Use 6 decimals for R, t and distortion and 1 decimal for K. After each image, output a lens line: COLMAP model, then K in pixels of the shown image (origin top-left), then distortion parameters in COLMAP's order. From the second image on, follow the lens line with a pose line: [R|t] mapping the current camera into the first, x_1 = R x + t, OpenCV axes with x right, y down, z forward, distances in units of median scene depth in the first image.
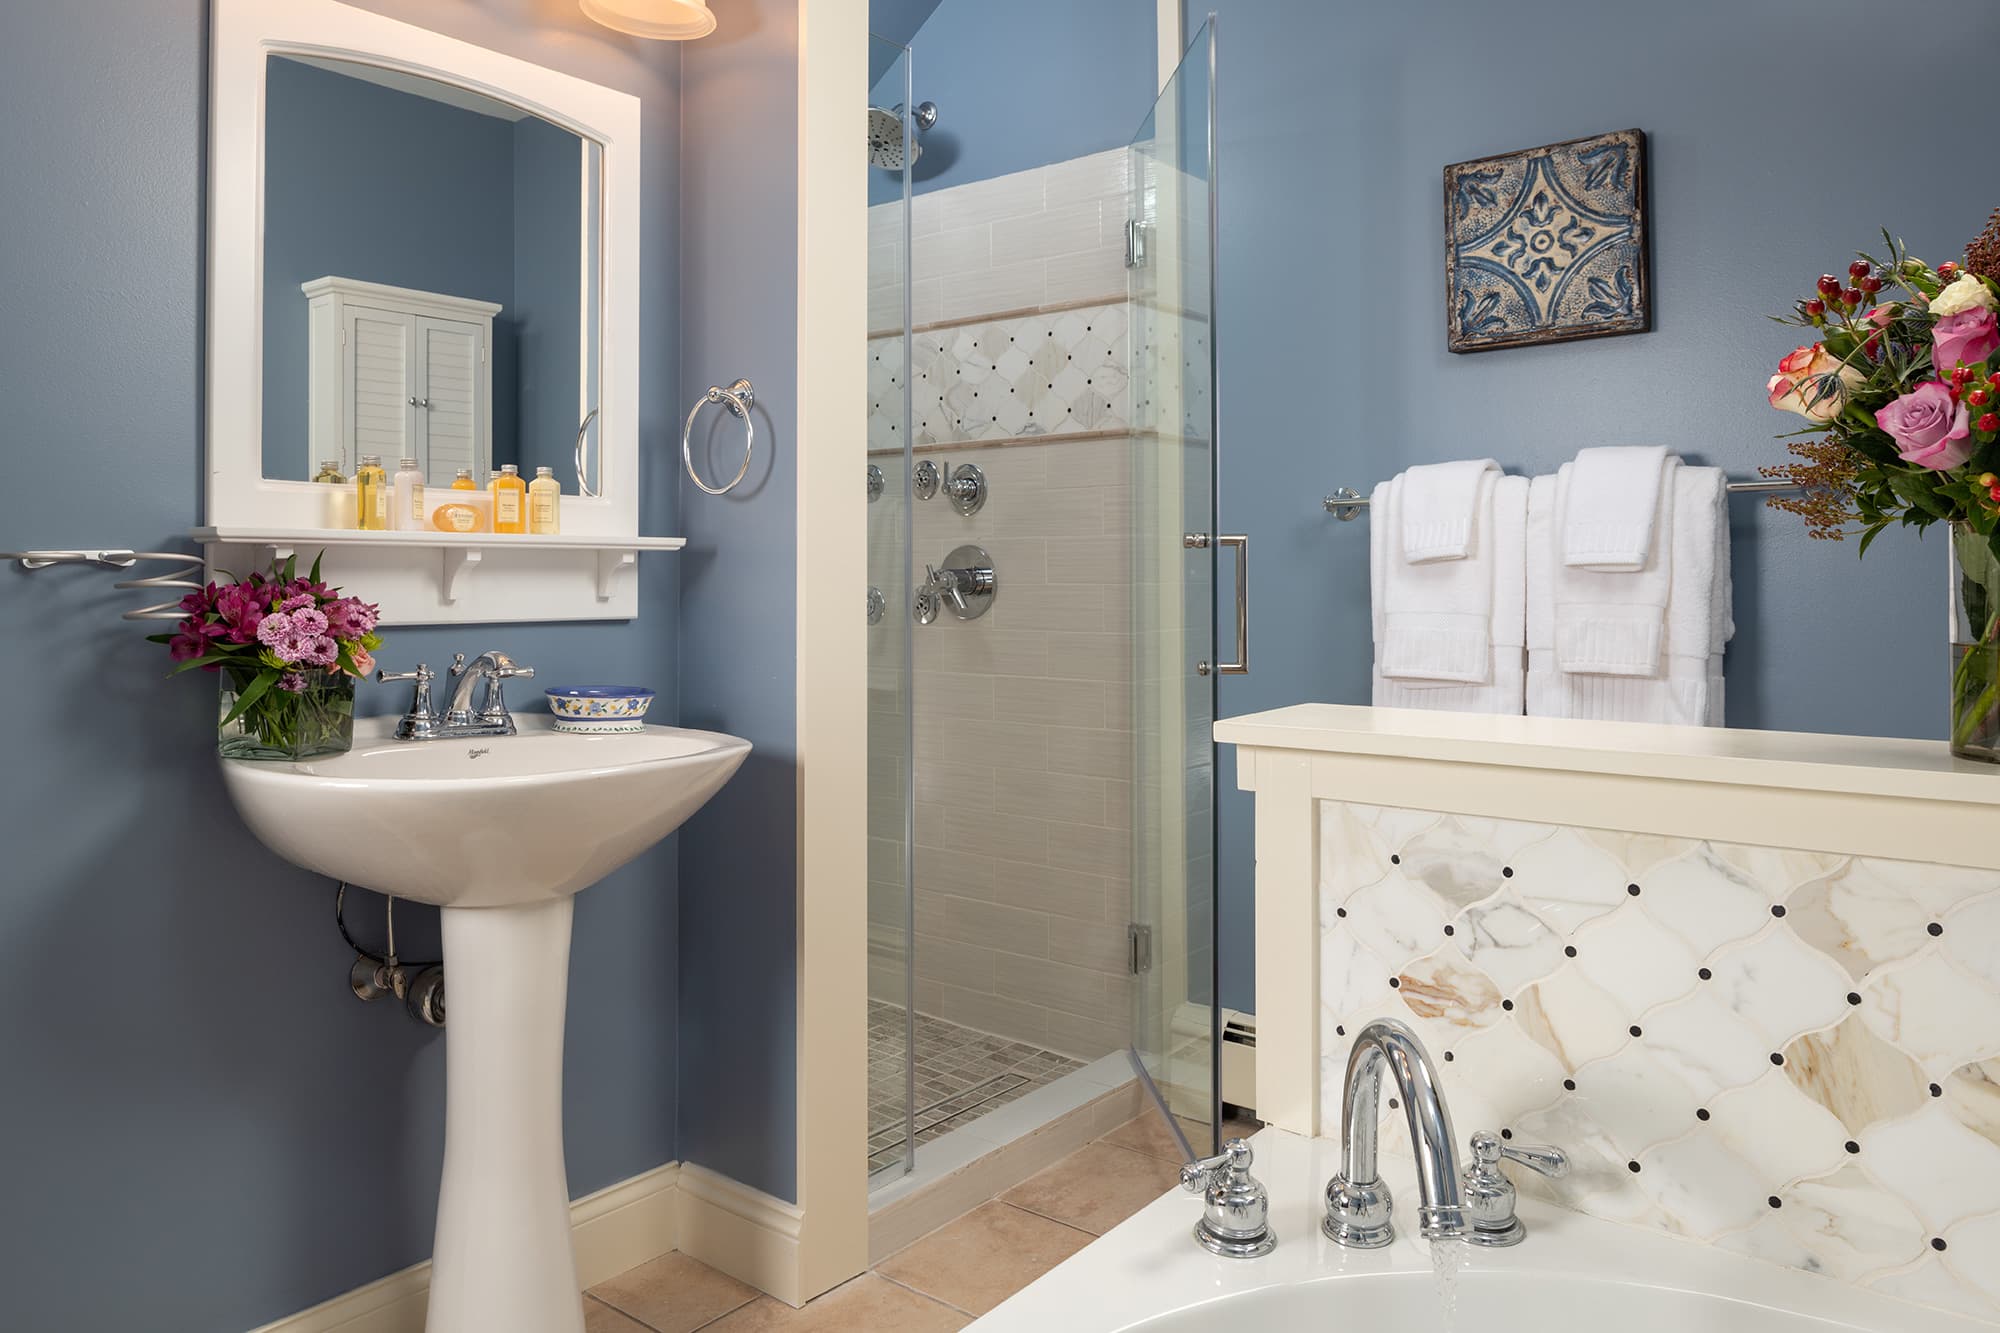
lens RADIAL K [[1381.1, 0, 1000.0], [0, 1381.1, 666.5], [0, 0, 1]] dist [-0.026085, 0.000026]
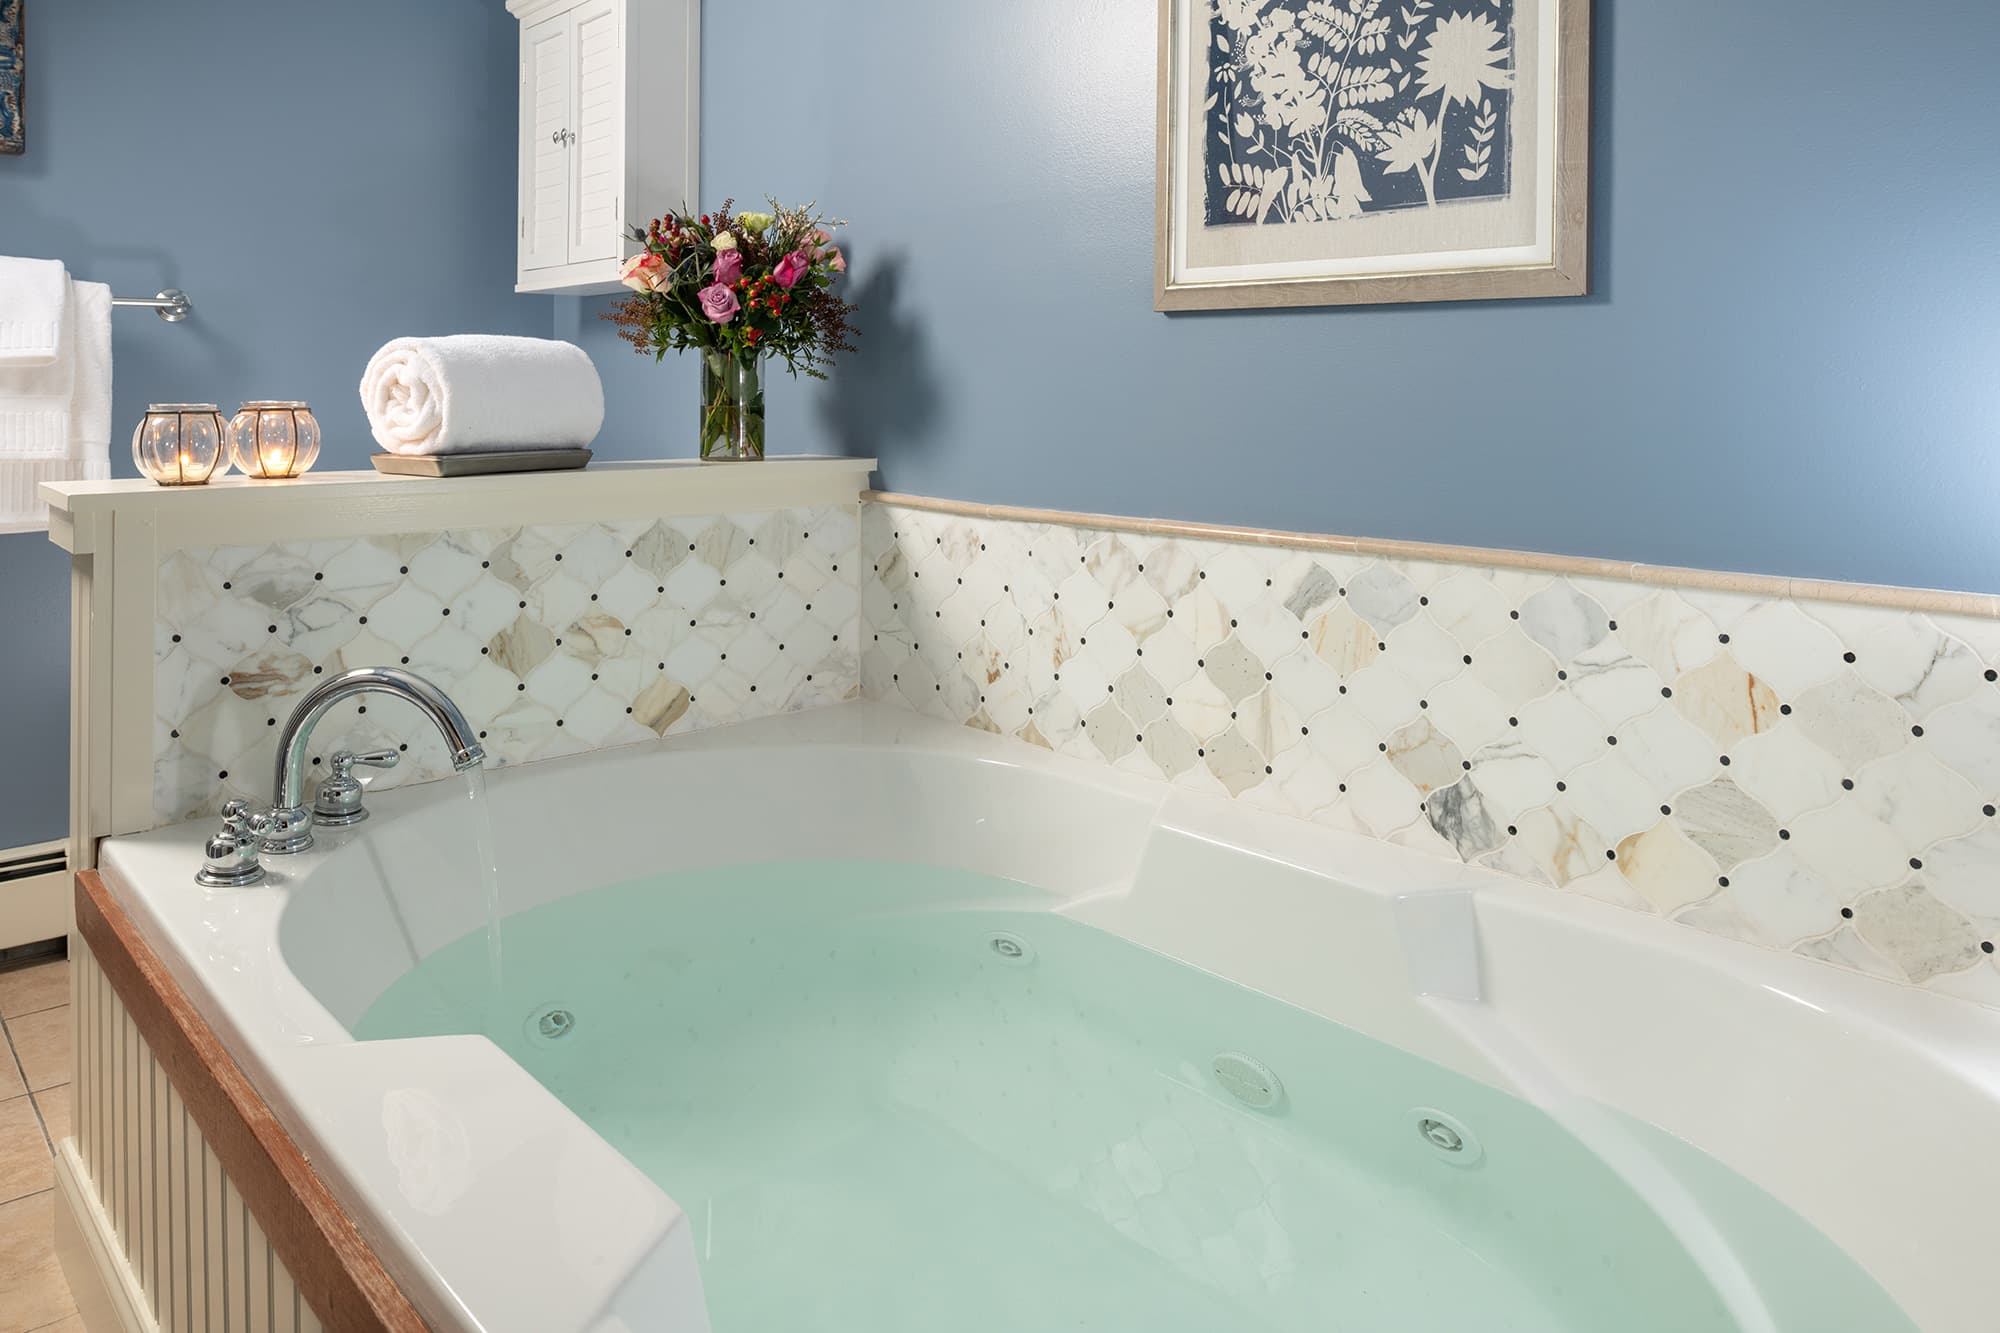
lens RADIAL K [[1381.1, 0, 1000.0], [0, 1381.1, 666.5], [0, 0, 1]] dist [-0.026085, 0.000026]
pose [[0.164748, -0.193372, 0.967195, -0.932874], [0.055784, 0.980851, 0.186600, 0.010604], [-0.984757, 0.023212, 0.172380, 0.031657]]
